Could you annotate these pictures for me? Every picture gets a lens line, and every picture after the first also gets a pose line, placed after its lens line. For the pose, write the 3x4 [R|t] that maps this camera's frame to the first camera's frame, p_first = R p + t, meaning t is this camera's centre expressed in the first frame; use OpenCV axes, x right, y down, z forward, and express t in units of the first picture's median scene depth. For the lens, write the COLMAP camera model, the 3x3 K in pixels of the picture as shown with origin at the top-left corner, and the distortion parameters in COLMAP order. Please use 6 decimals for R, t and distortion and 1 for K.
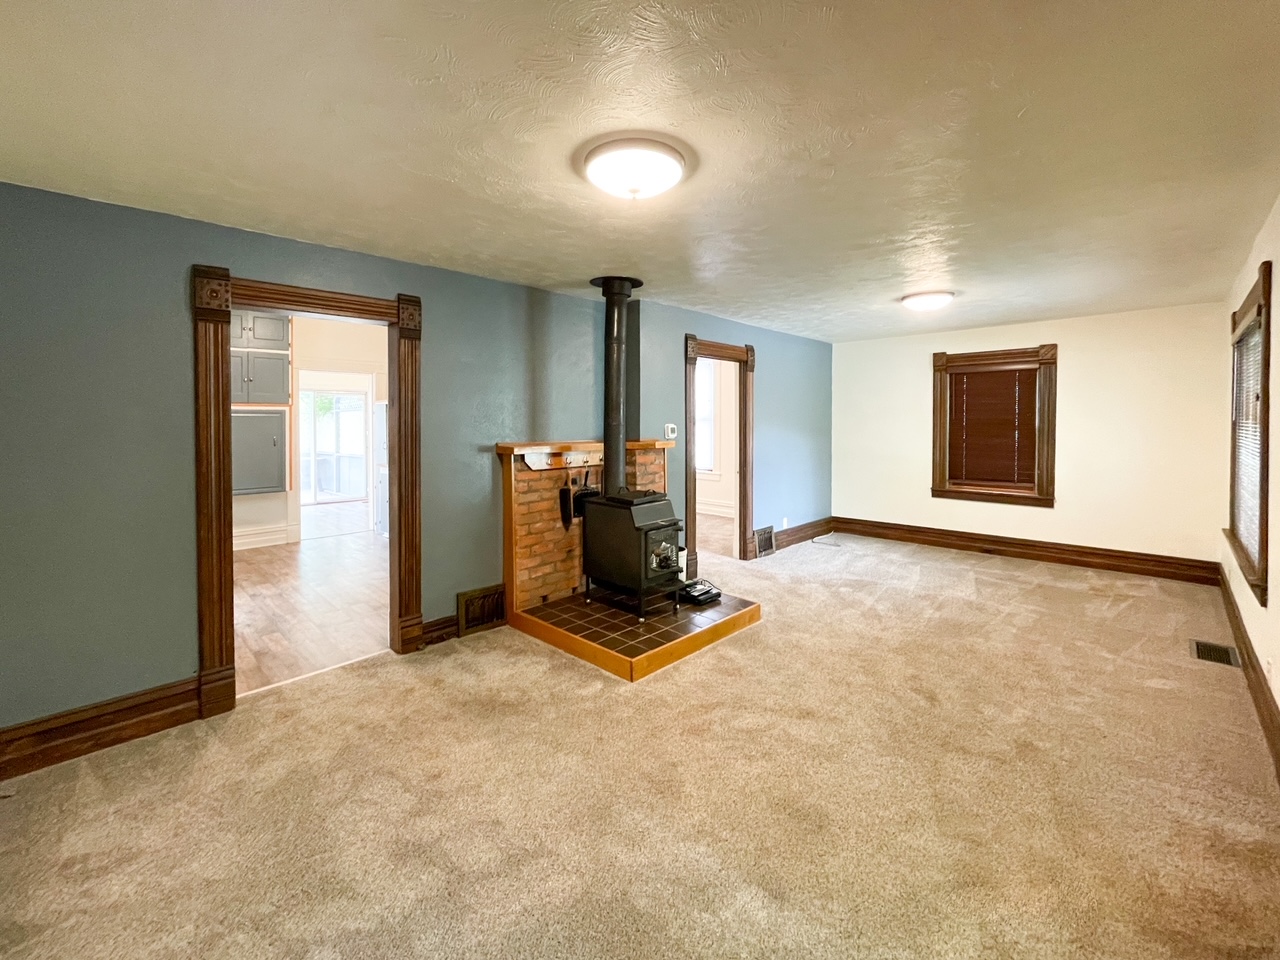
lens RADIAL K [[531.5, 0, 636.9], [0, 531.5, 431.0], [0, 0, 1]] dist [-0.000164, -0.000159]
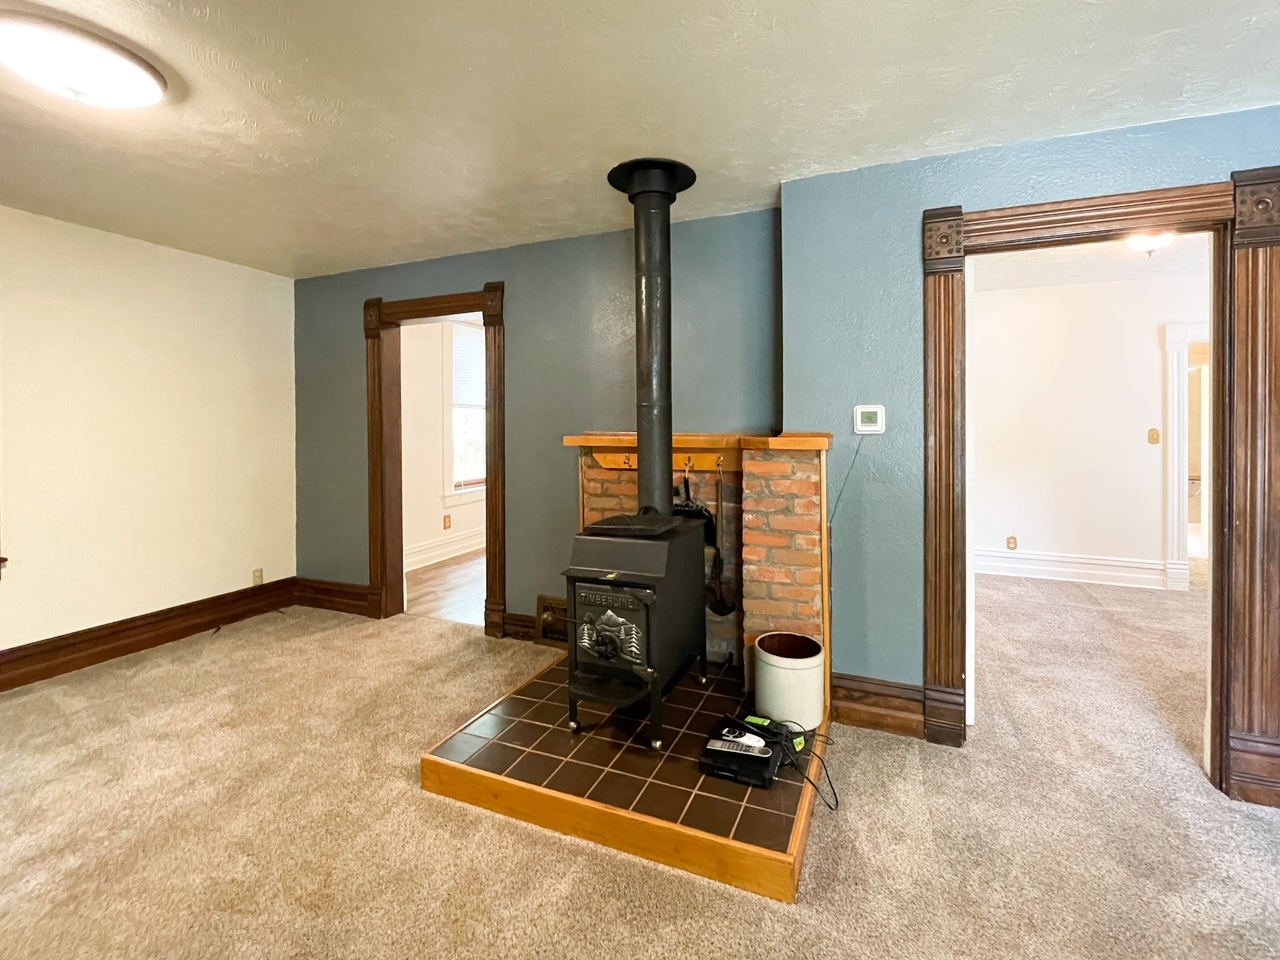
lens RADIAL K [[544.1, 0, 666.2], [0, 544.1, 426.9], [0, 0, 1]] dist [-0.001963, -0.000065]
pose [[0.401125, 0.006175, -0.916003, 0.395329], [-0.015055, 0.999887, 0.000148, 0.009151], [0.915900, 0.013731, 0.401172, 0.540505]]
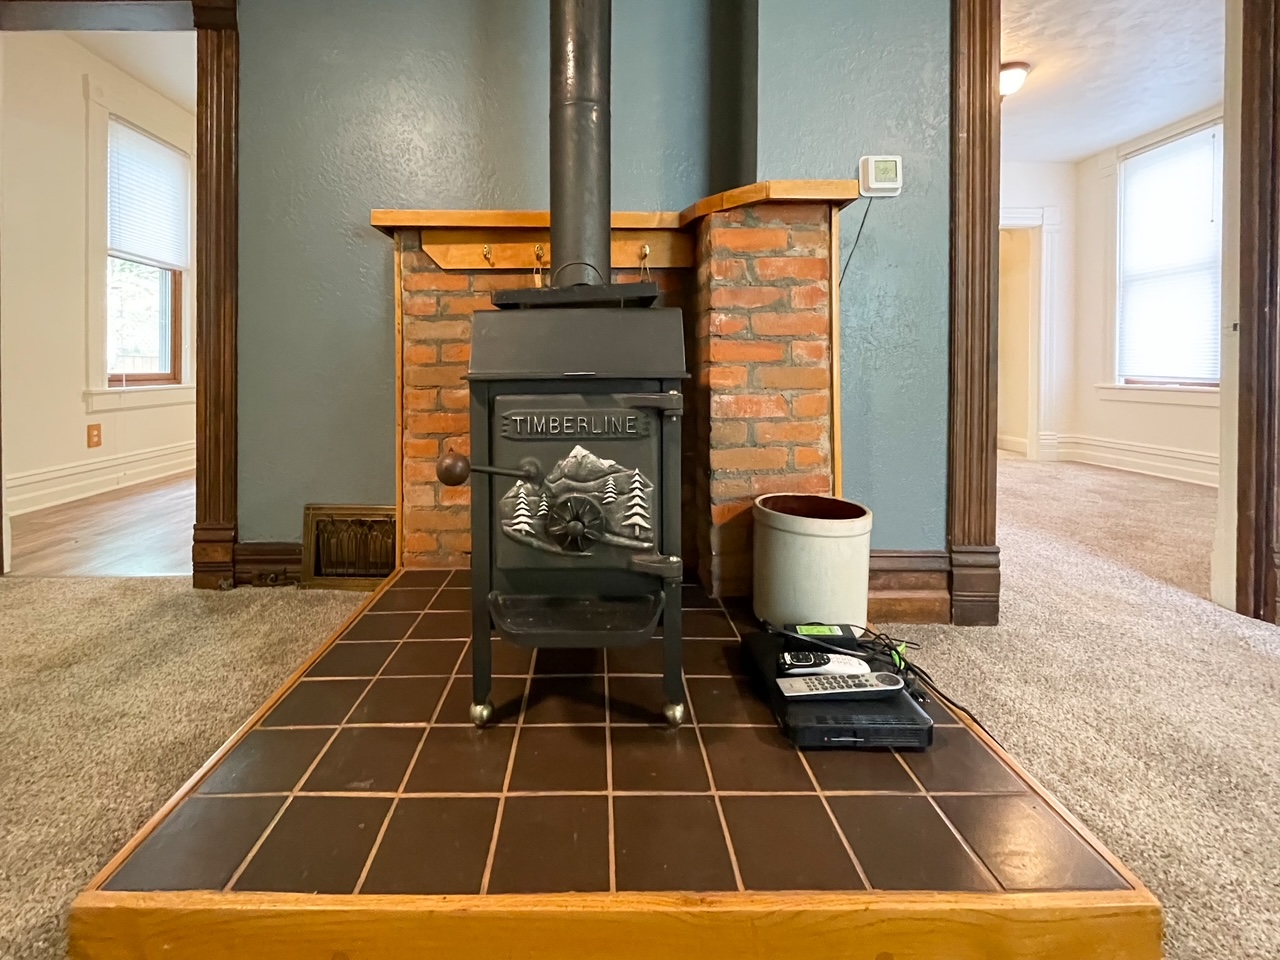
lens RADIAL K [[556.0, 0, 588.4], [0, 556.0, 364.4], [0, 0, 1]] dist [-0.000778, -0.000796]
pose [[0.699286, -0.002778, -0.714836, 0.164796], [-0.009372, 0.999871, -0.013054, 0.113232], [0.714780, 0.015828, 0.699170, 0.533514]]
